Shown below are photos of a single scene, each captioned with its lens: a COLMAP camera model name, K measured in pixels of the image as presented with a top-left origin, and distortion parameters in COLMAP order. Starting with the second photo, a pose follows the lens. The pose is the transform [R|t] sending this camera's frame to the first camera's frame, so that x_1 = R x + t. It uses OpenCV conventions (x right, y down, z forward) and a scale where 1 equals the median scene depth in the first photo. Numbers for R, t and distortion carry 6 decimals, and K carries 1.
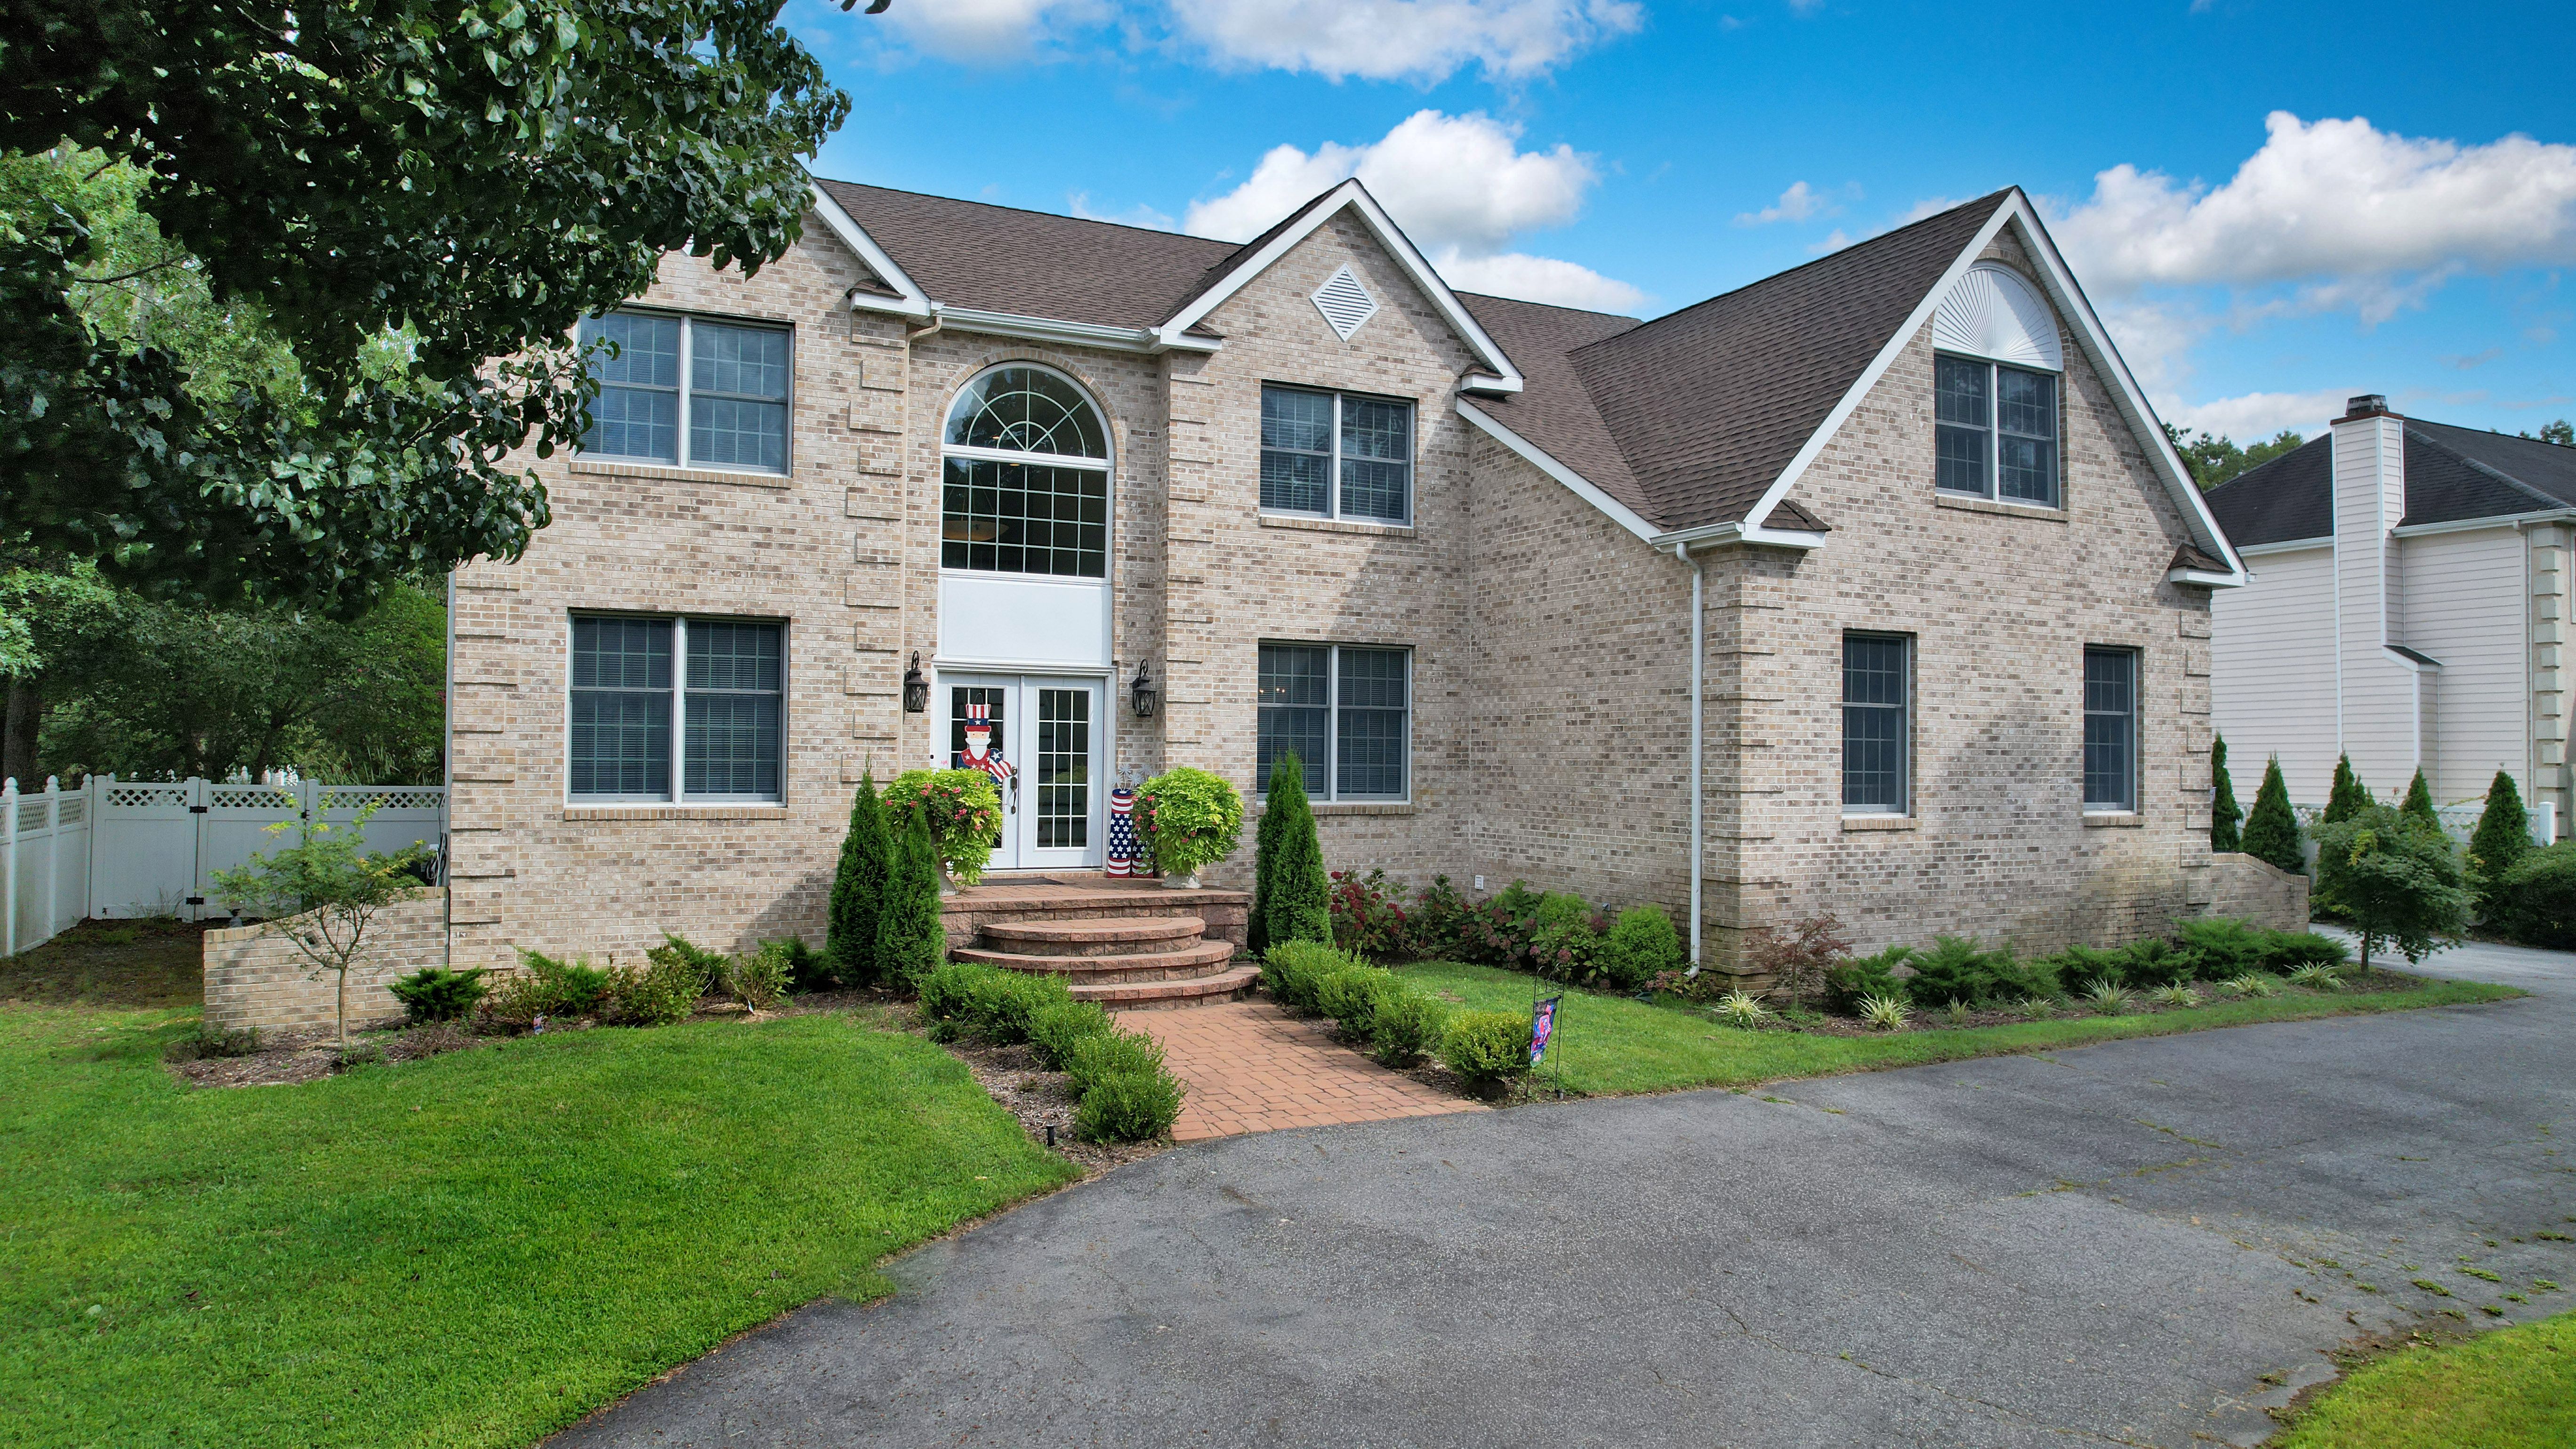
lens RADIAL K [[1645.3, 0, 1288.0], [0, 1645.3, 724.5], [0, 0, 1]] dist [-0.066072, 0.053503]
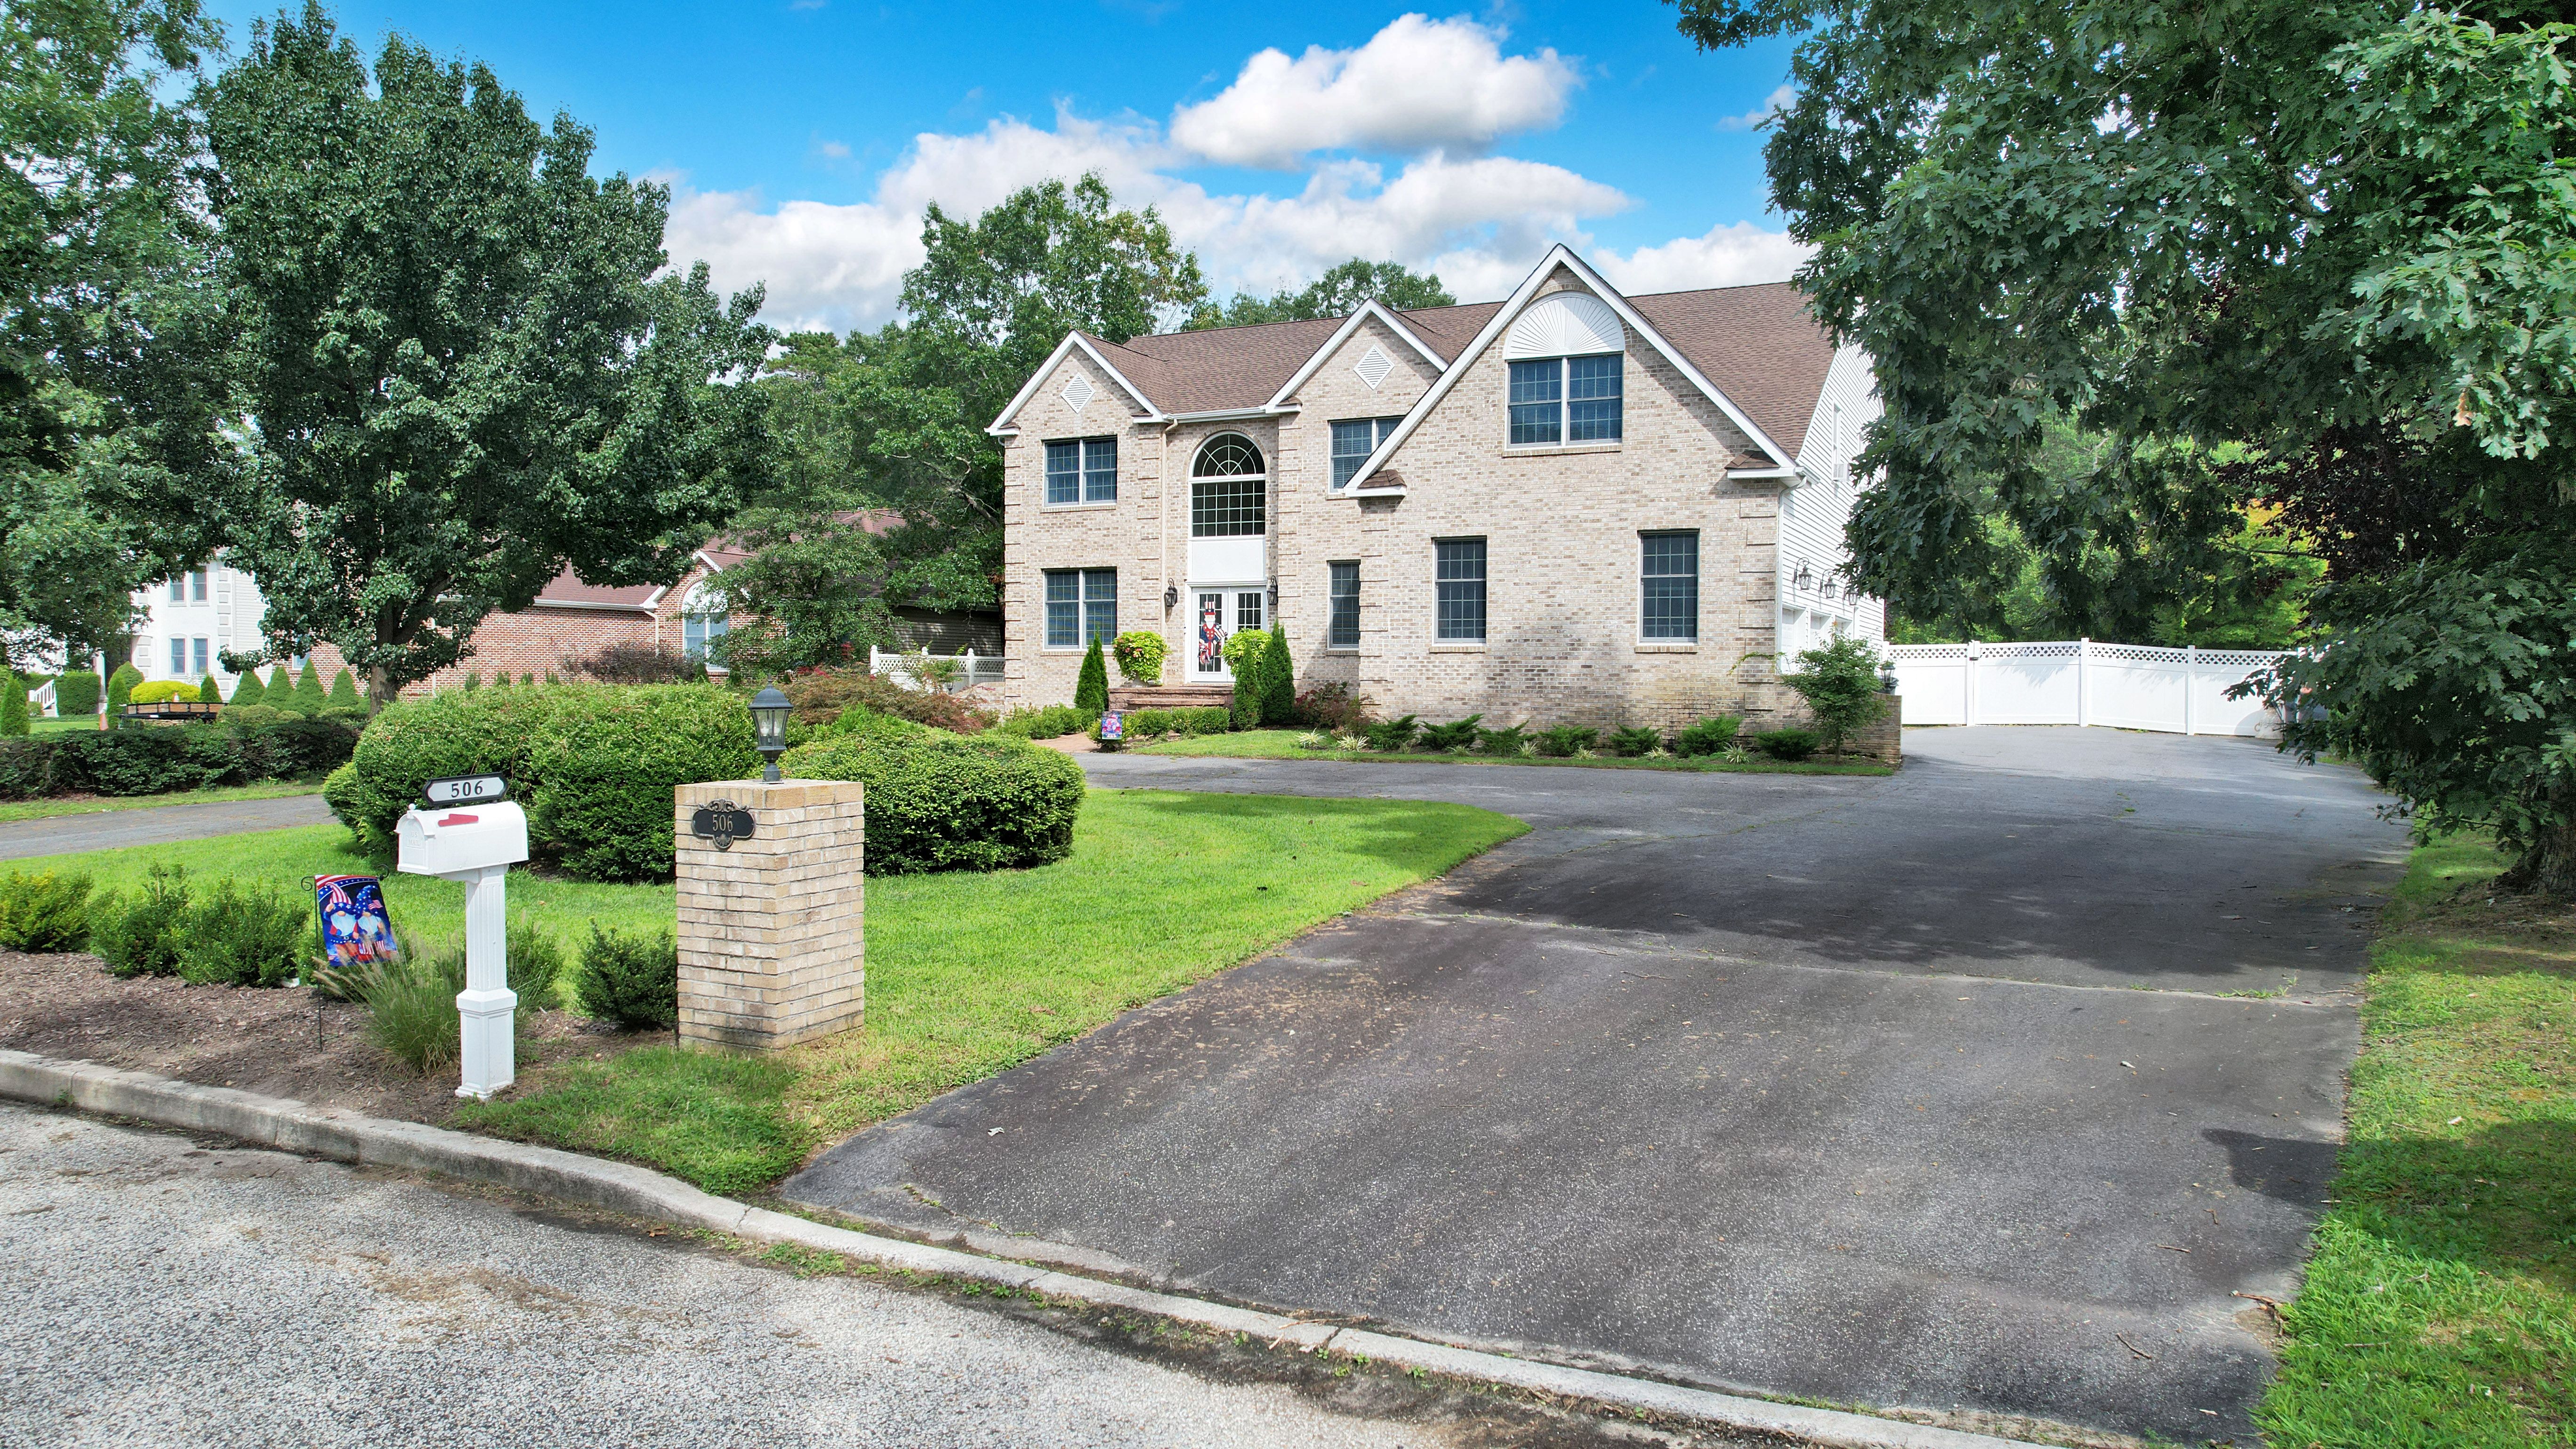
lens RADIAL K [[1641.0, 0, 1288.6], [0, 1641.0, 730.7], [0, 0, 1]] dist [-0.063056, 0.054225]
pose [[0.610855, 0.020250, -0.791483, 1.534544], [0.017785, 0.999070, 0.039288, 0.071556], [0.791543, -0.038076, 0.609927, -0.188756]]
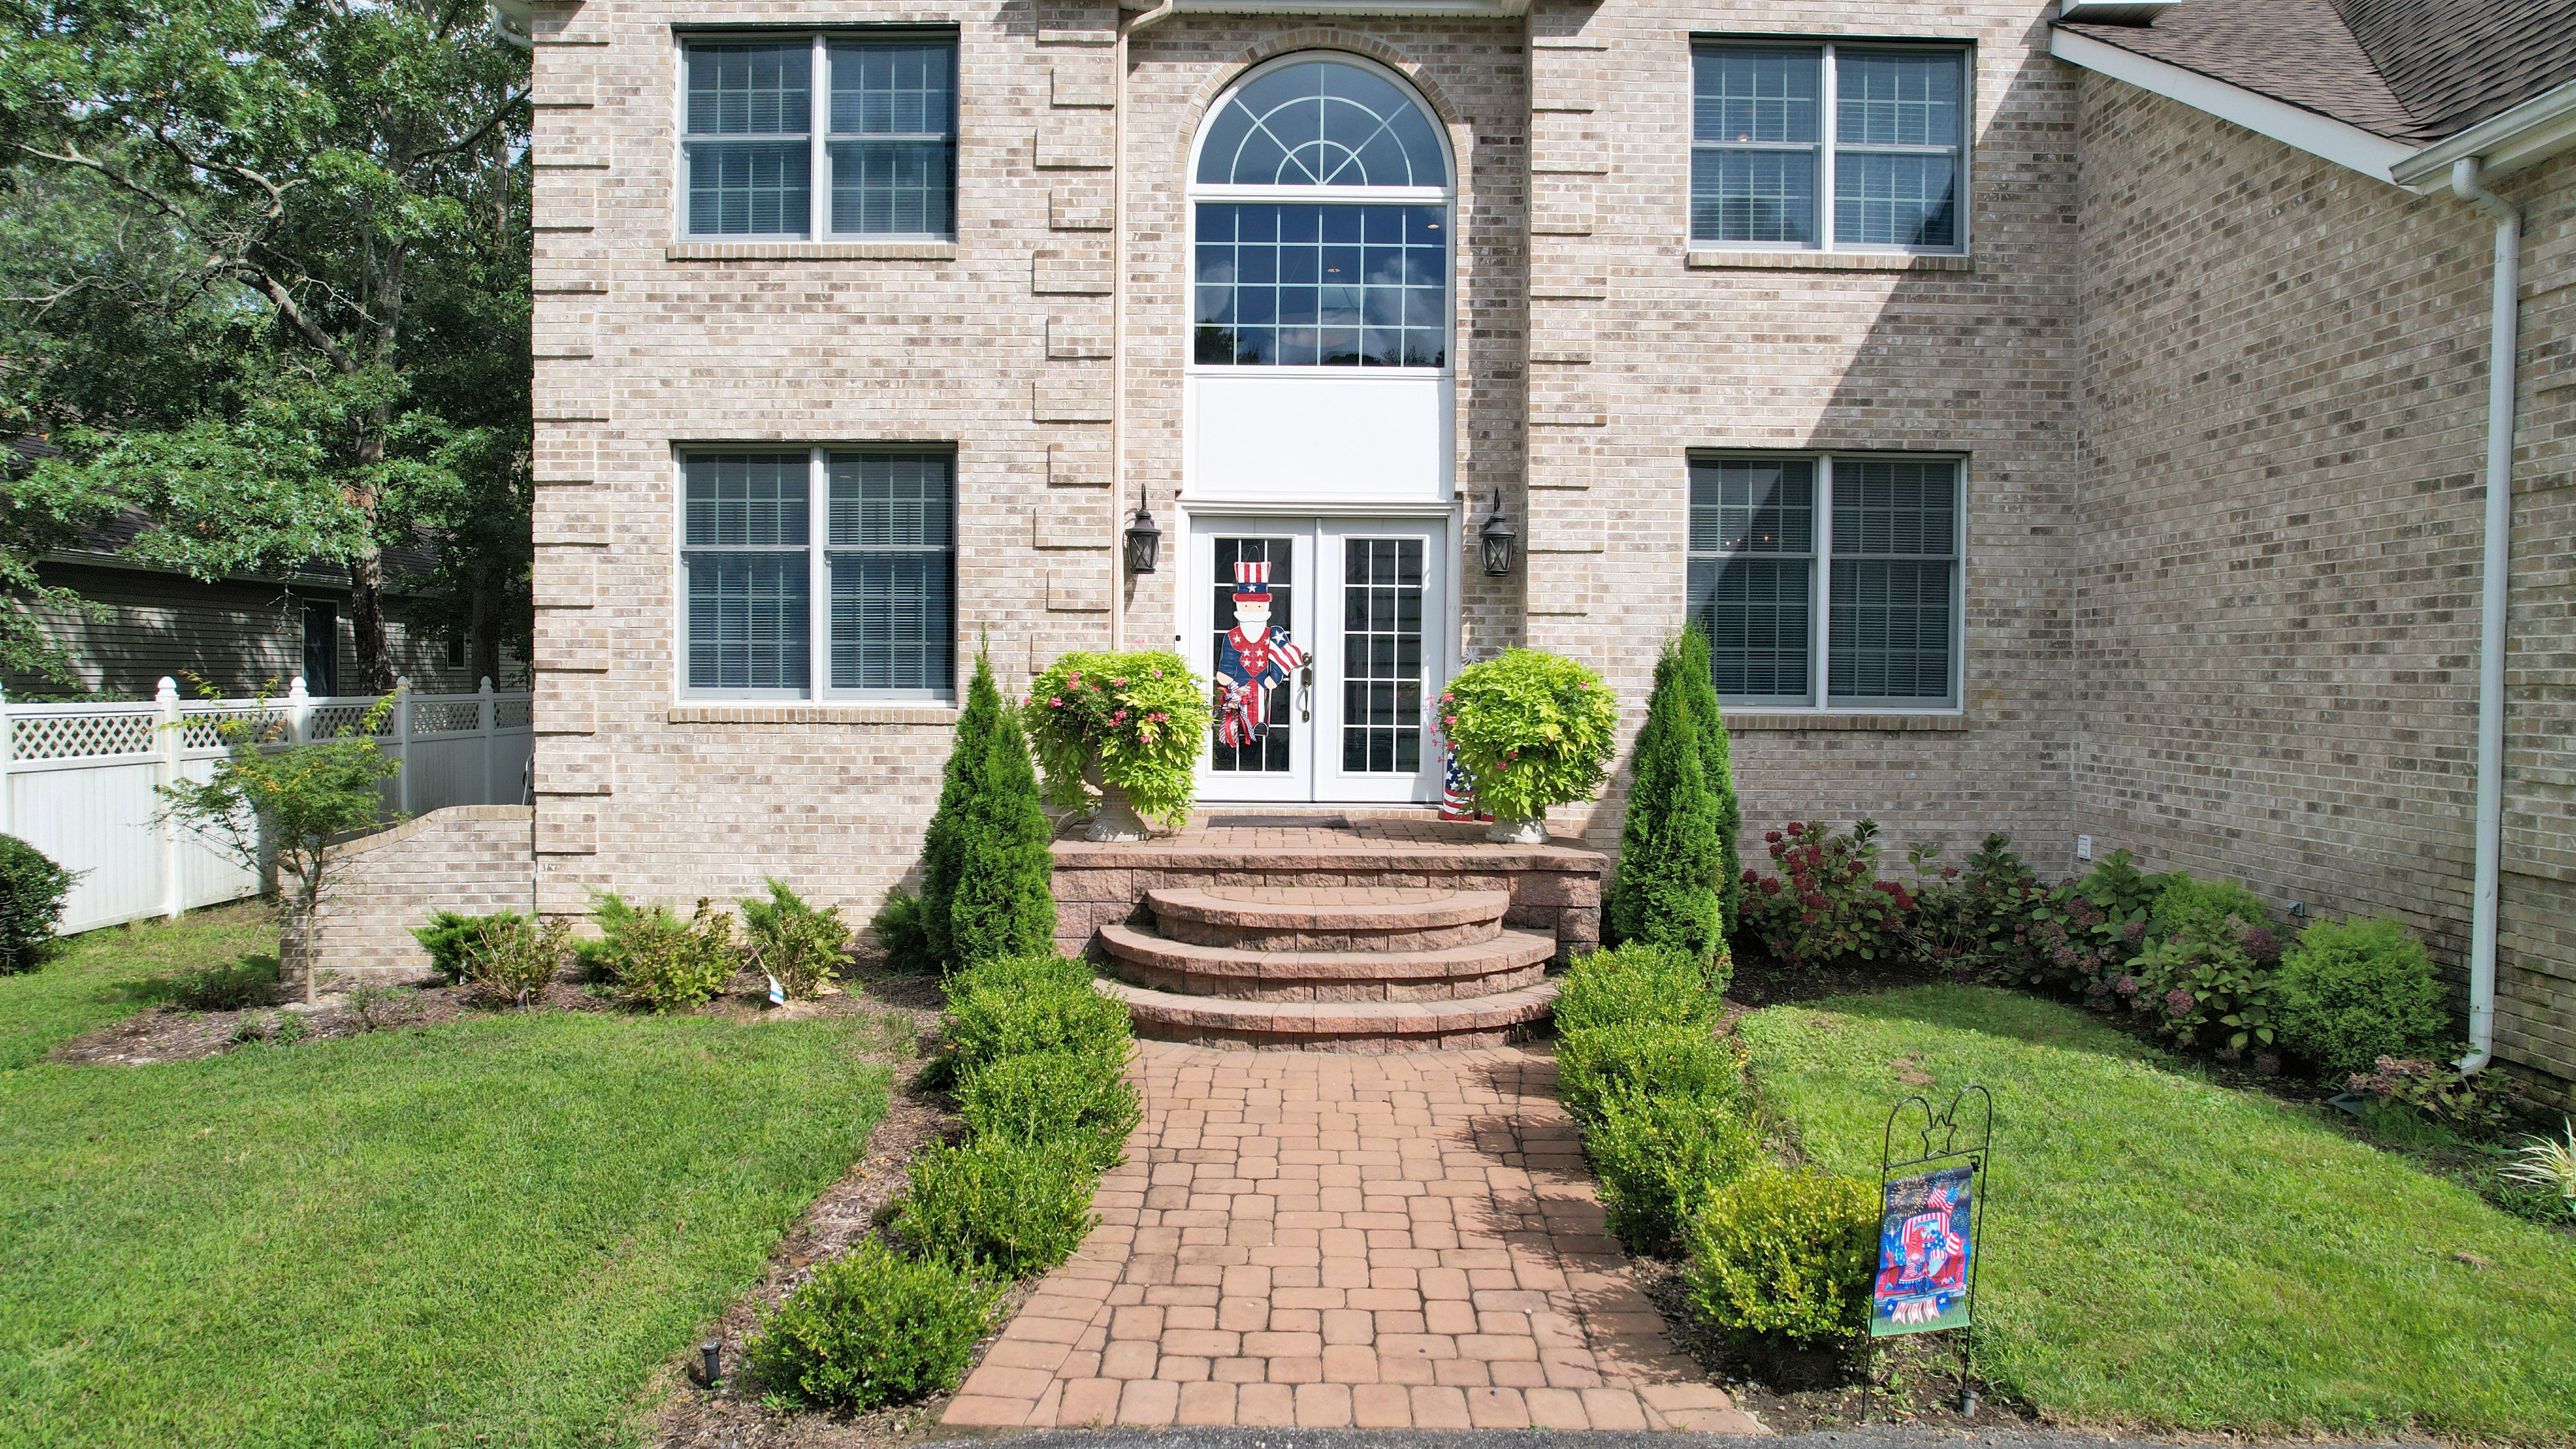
lens RADIAL K [[1645.3, 0, 1288.0], [0, 1645.3, 724.5], [0, 0, 1]] dist [-0.066072, 0.053503]
pose [[0.897509, 0.010939, -0.440860, 0.131419], [0.010504, 0.998878, 0.046169, 0.024509], [0.440871, -0.046068, 0.896388, 0.393164]]
